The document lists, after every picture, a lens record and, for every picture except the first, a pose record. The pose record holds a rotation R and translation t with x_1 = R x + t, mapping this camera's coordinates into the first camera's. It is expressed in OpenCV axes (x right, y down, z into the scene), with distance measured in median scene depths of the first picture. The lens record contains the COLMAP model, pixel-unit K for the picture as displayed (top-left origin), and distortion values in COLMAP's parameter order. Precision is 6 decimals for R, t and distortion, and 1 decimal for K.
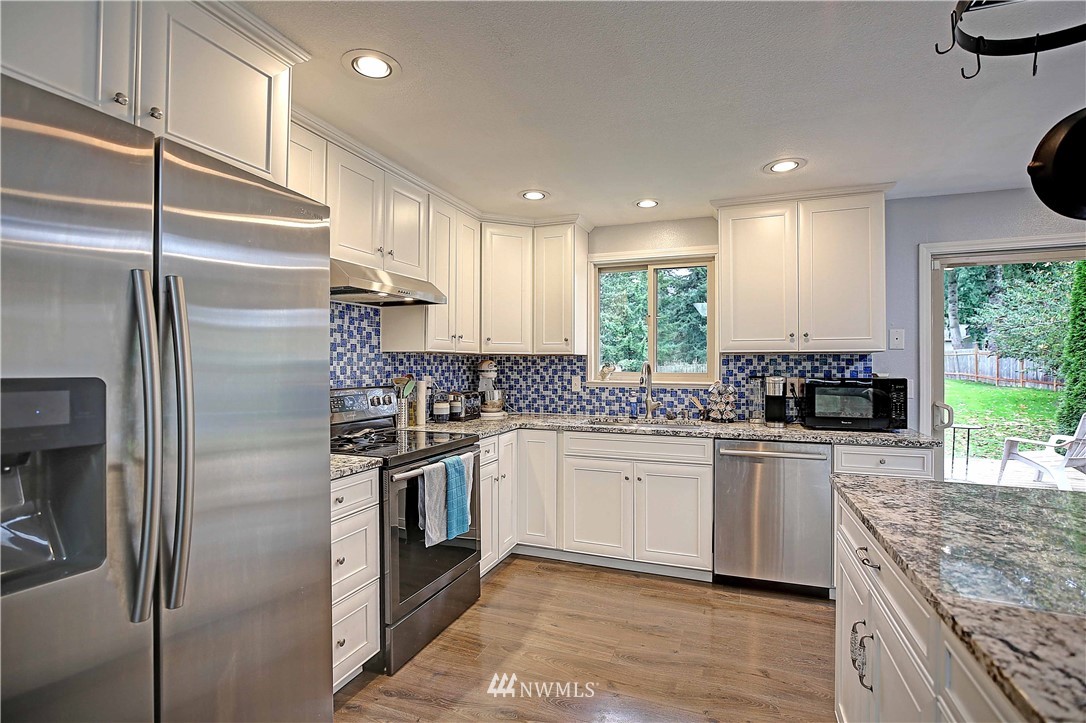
lens RADIAL K [[499.4, 0, 548.6], [0, 499.4, 363.5], [0, 0, 1]] dist [-0.005406, 0.000002]
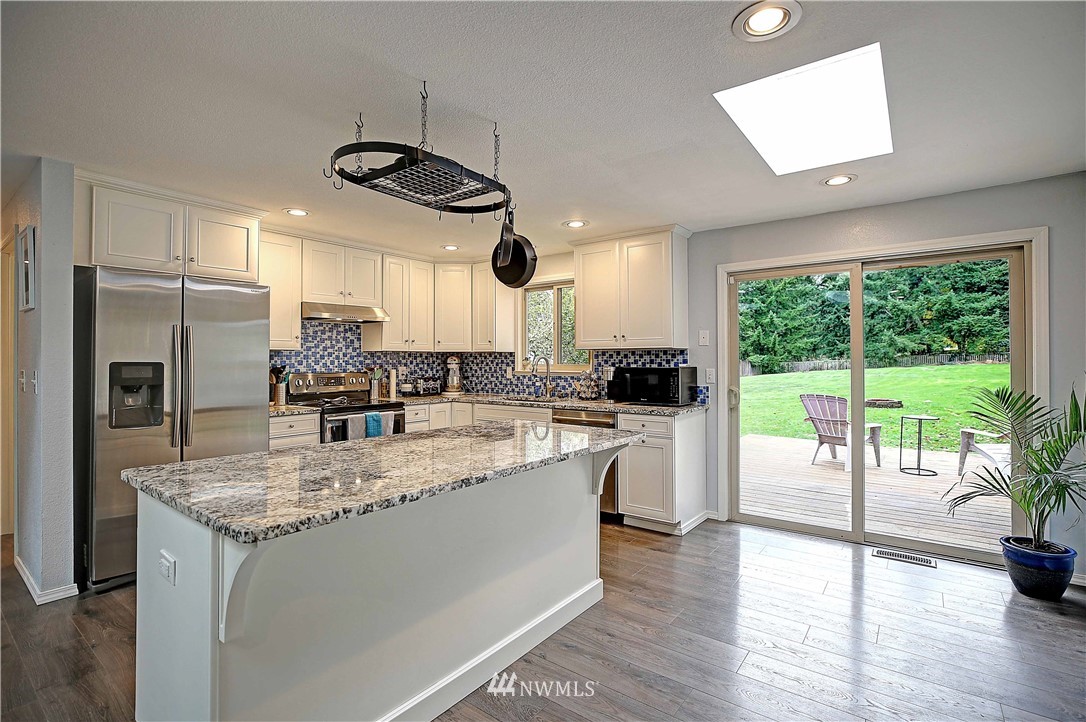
lens RADIAL K [[499.4, 0, 544.4], [0, 499.4, 357.6], [0, 0, 1]] dist [-0.005406, 0.000002]
pose [[0.958832, -0.005309, -0.283924, 0.606414], [0.003808, 0.999976, -0.005837, 0.007827], [0.283948, 0.004516, 0.958829, -0.341541]]
